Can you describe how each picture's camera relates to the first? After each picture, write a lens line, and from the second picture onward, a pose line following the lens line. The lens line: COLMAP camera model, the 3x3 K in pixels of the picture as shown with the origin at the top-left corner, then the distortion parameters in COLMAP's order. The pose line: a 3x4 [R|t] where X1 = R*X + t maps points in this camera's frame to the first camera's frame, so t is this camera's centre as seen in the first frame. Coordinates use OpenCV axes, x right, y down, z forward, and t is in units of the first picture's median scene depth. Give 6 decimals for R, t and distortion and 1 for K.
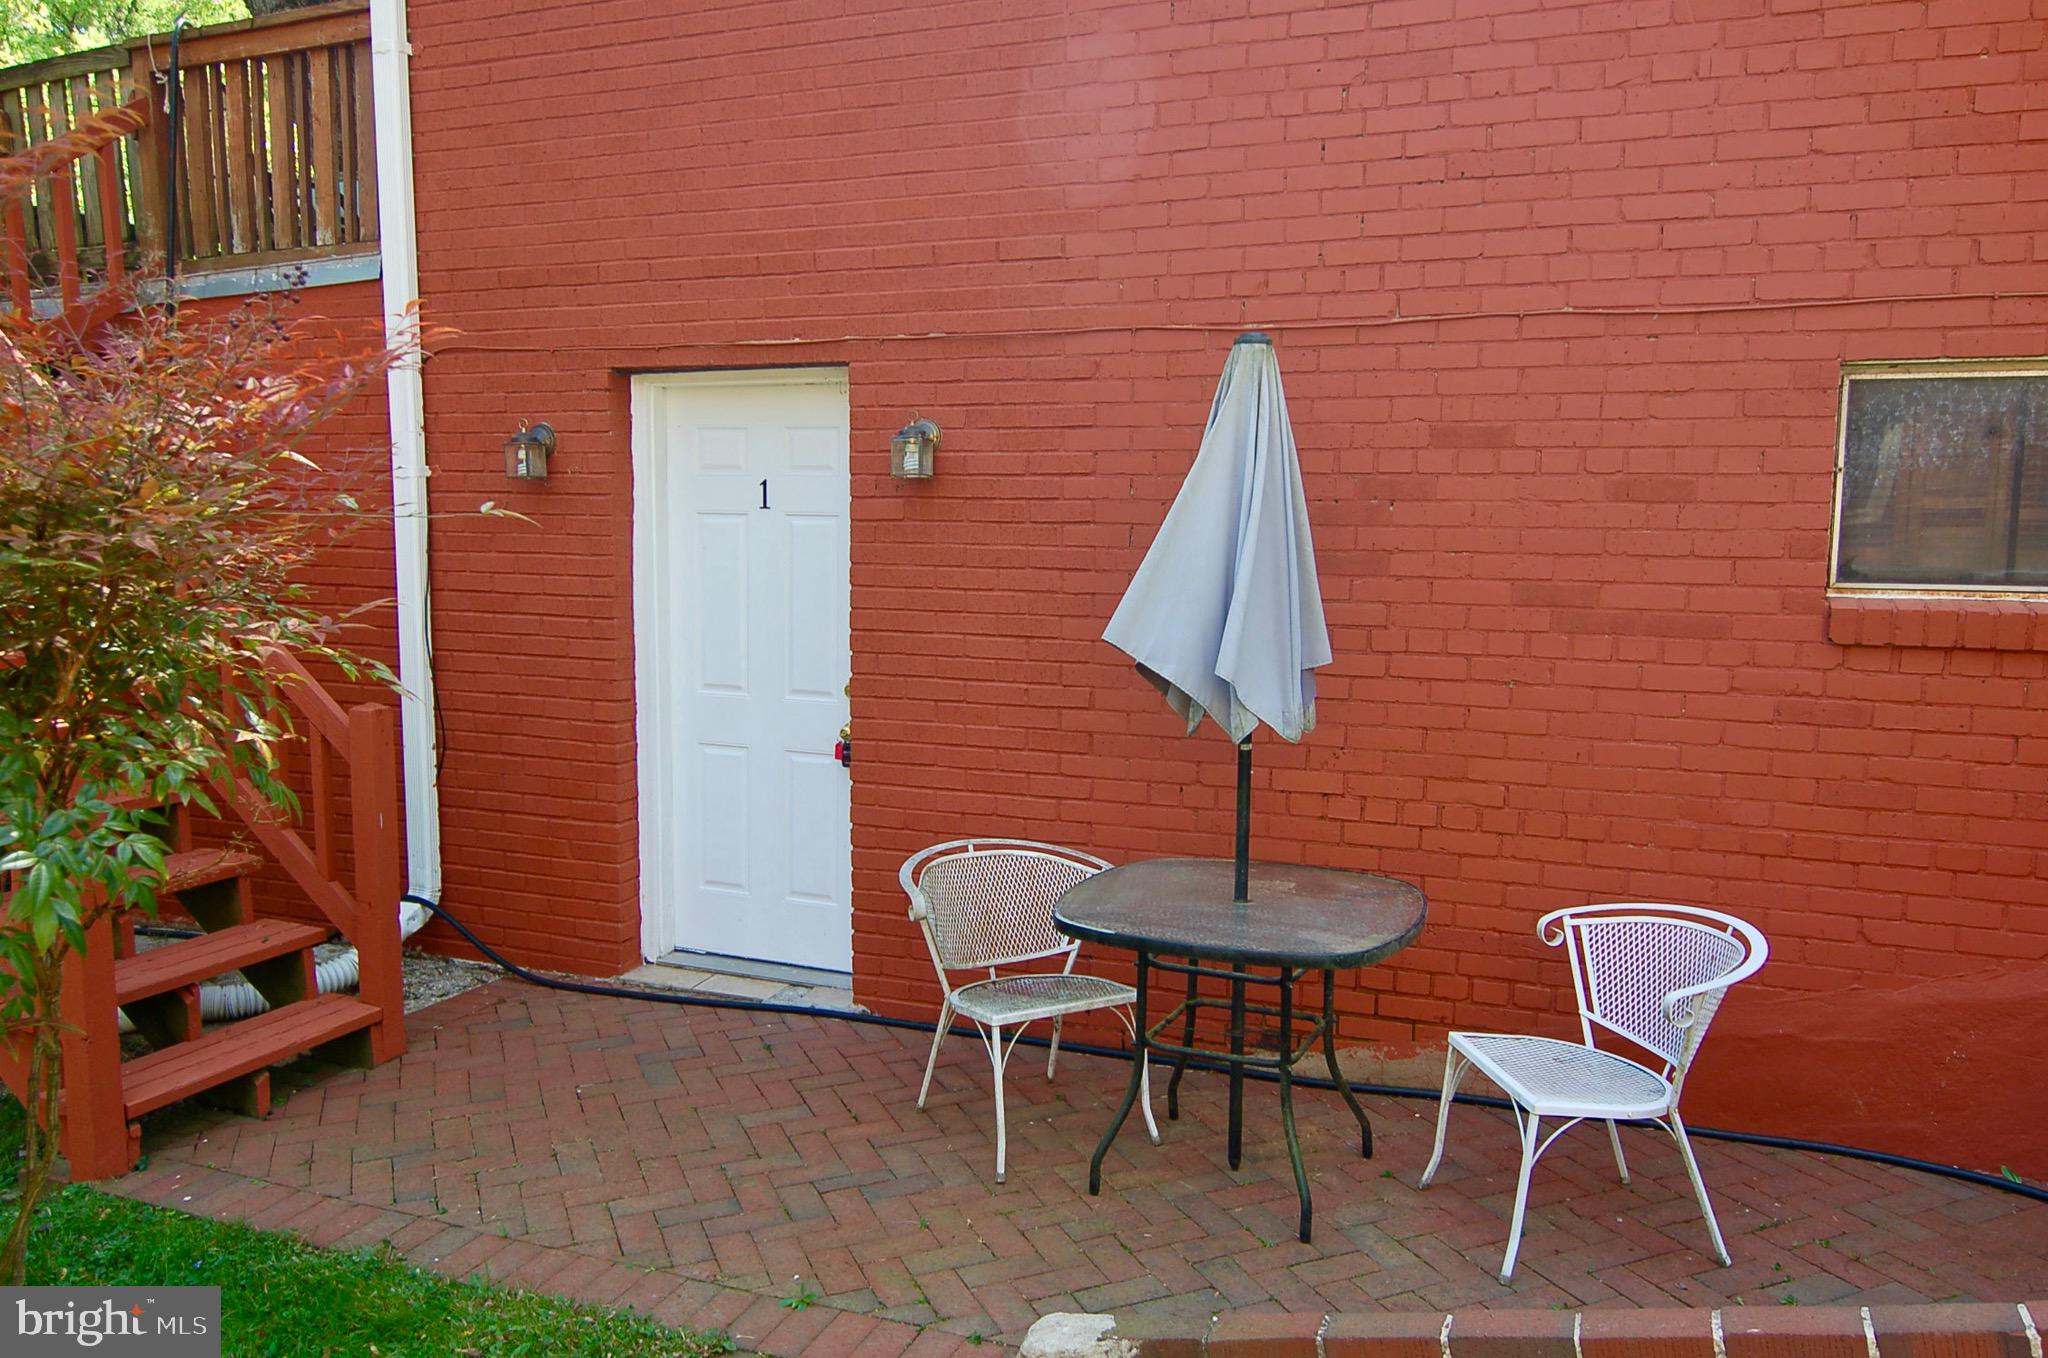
lens RADIAL K [[1544.9, 0, 1020.6], [0, 1544.9, 655.8], [0, 0, 1]] dist [0.002910, -0.004130]
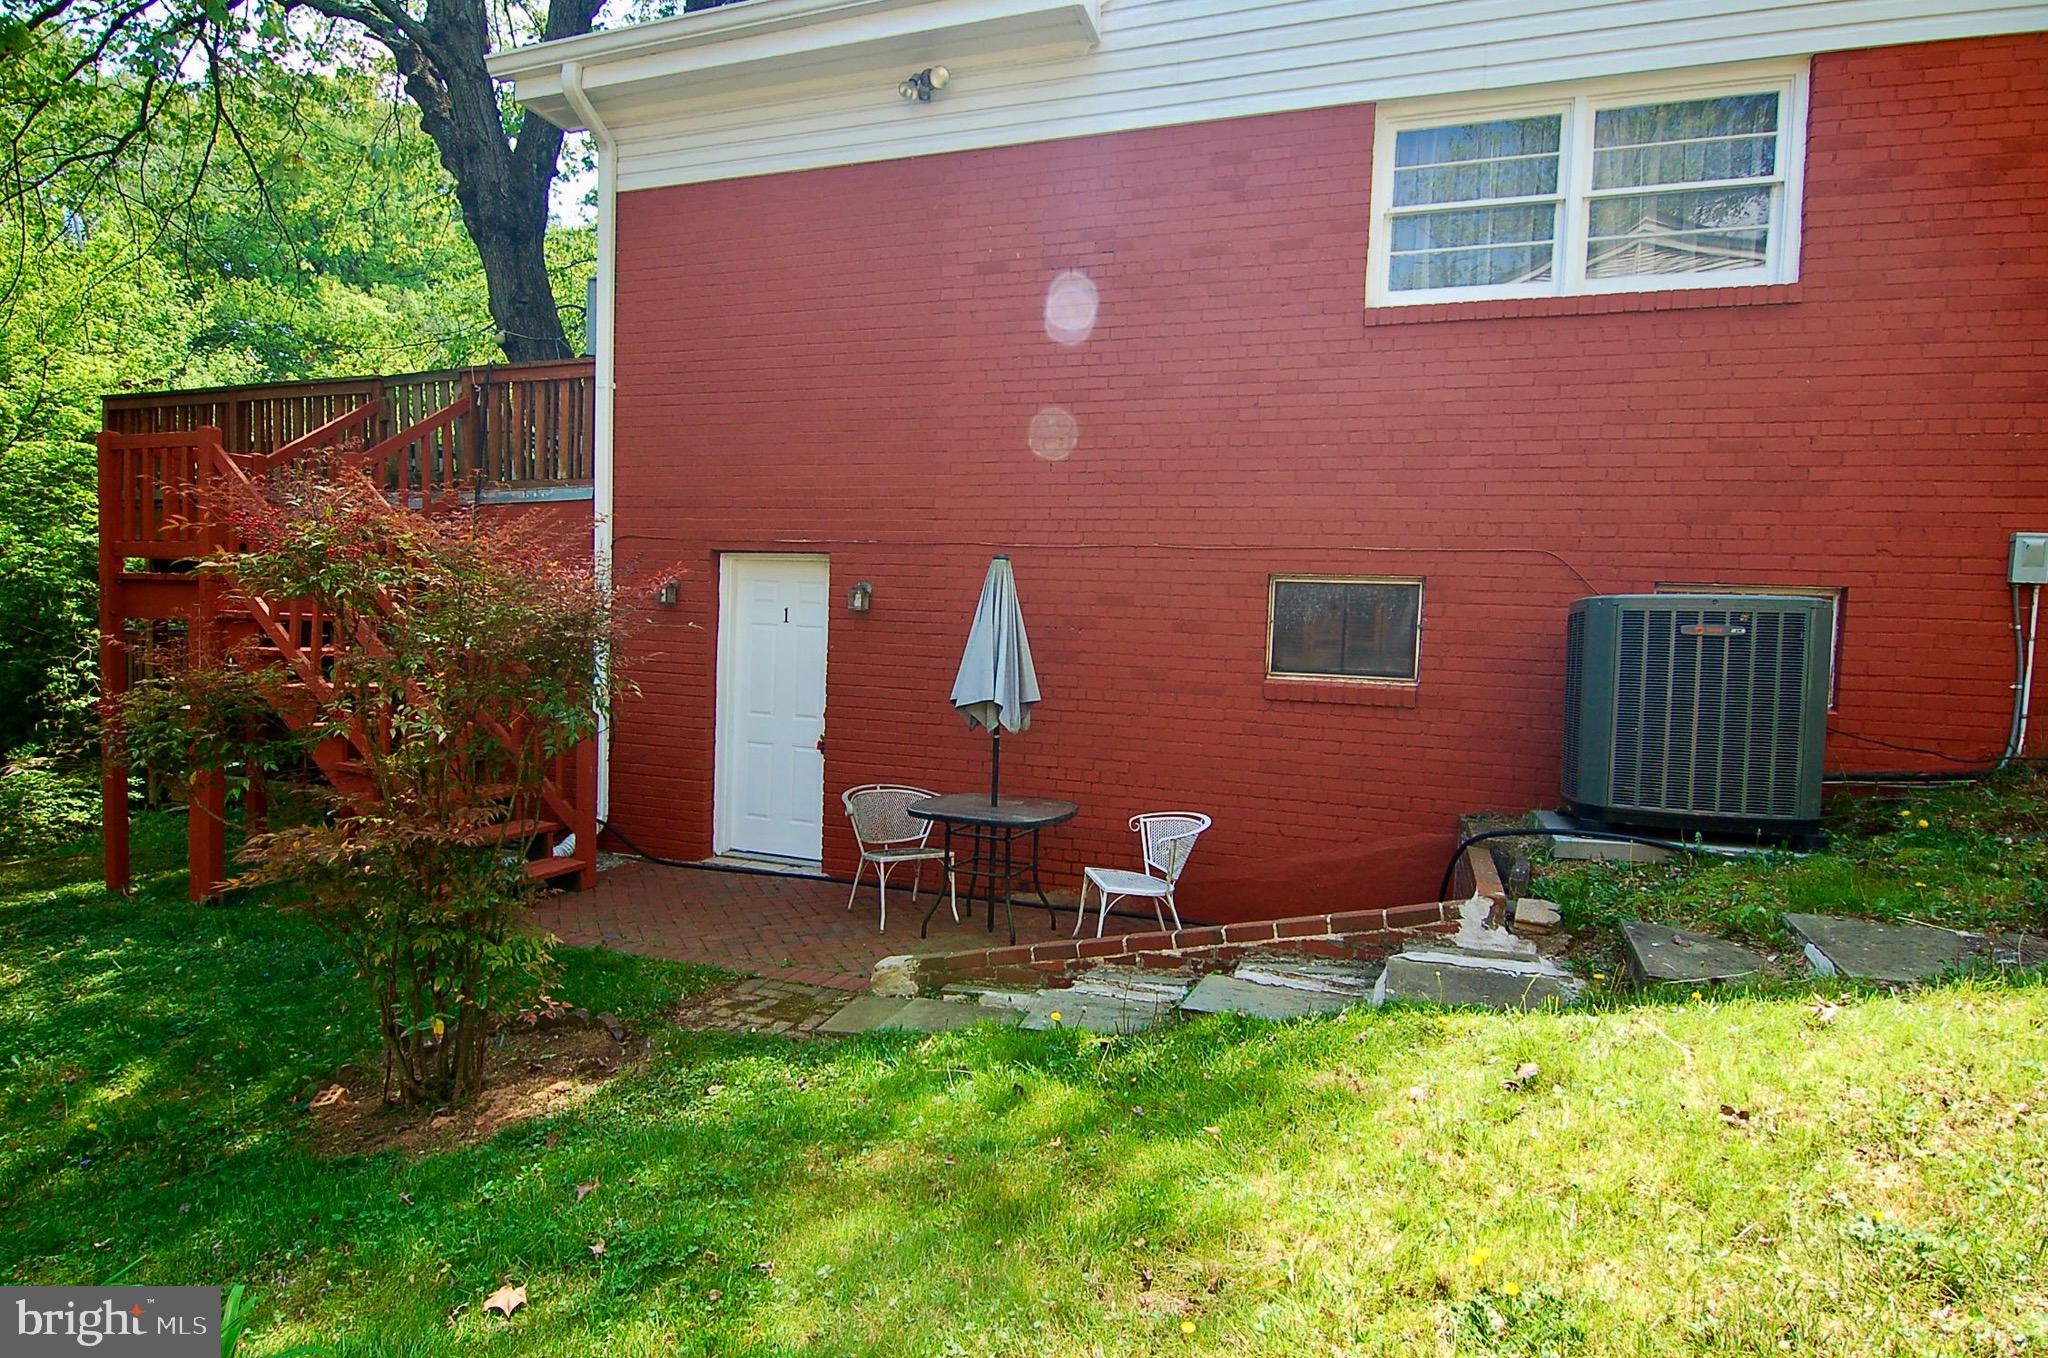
lens RADIAL K [[1099.3, 0, 1024.0], [0, 1099.3, 679.0], [0, 0, 1]] dist [-0.002042, -0.014526]
pose [[0.998586, 0.029059, 0.044511, 0.097313], [-0.027024, 0.998592, -0.045643, 0.041339], [-0.045774, 0.044376, 0.997966, -0.518098]]
